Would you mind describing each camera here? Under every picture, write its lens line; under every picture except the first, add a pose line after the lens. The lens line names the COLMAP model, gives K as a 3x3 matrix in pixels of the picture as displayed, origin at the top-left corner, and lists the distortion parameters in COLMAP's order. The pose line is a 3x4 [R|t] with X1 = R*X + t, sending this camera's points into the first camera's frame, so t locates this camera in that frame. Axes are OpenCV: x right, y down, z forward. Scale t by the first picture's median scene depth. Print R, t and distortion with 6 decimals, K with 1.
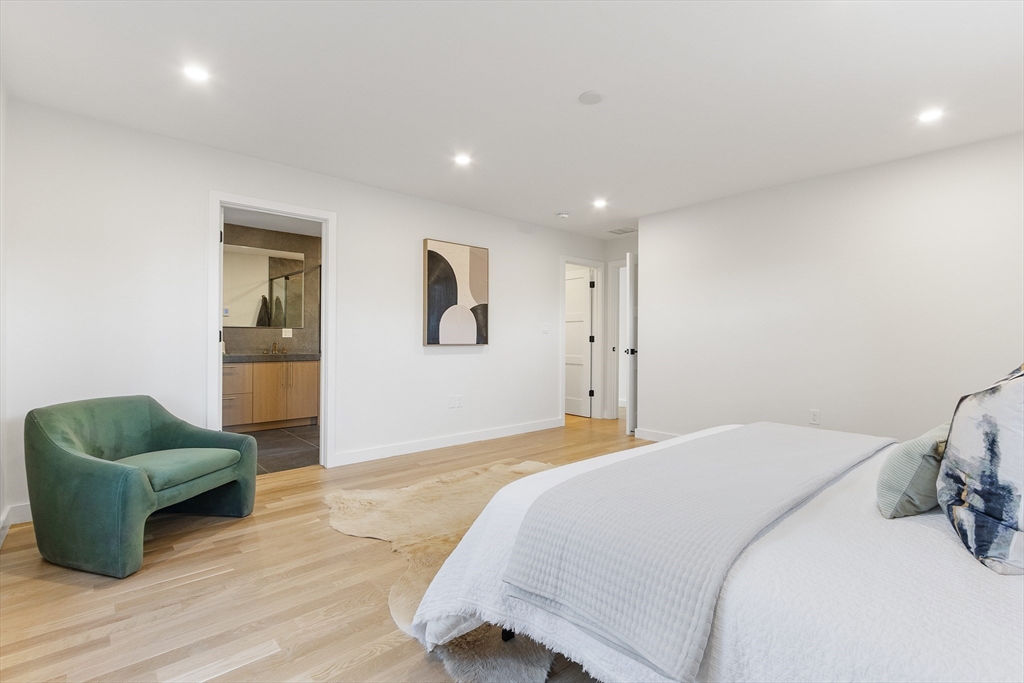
lens RADIAL K [[468.2, 0, 512.9], [0, 468.2, 339.5], [0, 0, 1]] dist [0.002241, -0.000485]
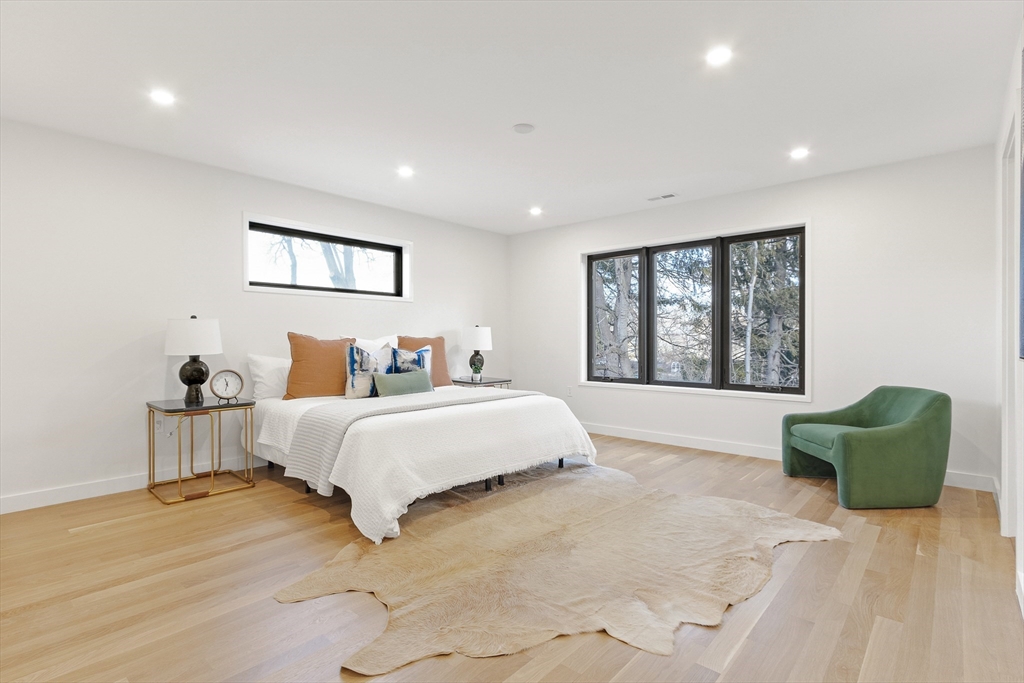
lens RADIAL K [[468.2, 0, 511.4], [0, 468.2, 342.7], [0, 0, 1]] dist [0.002241, -0.000485]
pose [[-0.995611, -0.002495, -0.093552, 0.266345], [-0.002286, 0.999995, -0.002343, 0.007998], [0.093558, -0.002119, -0.995612, 1.880372]]
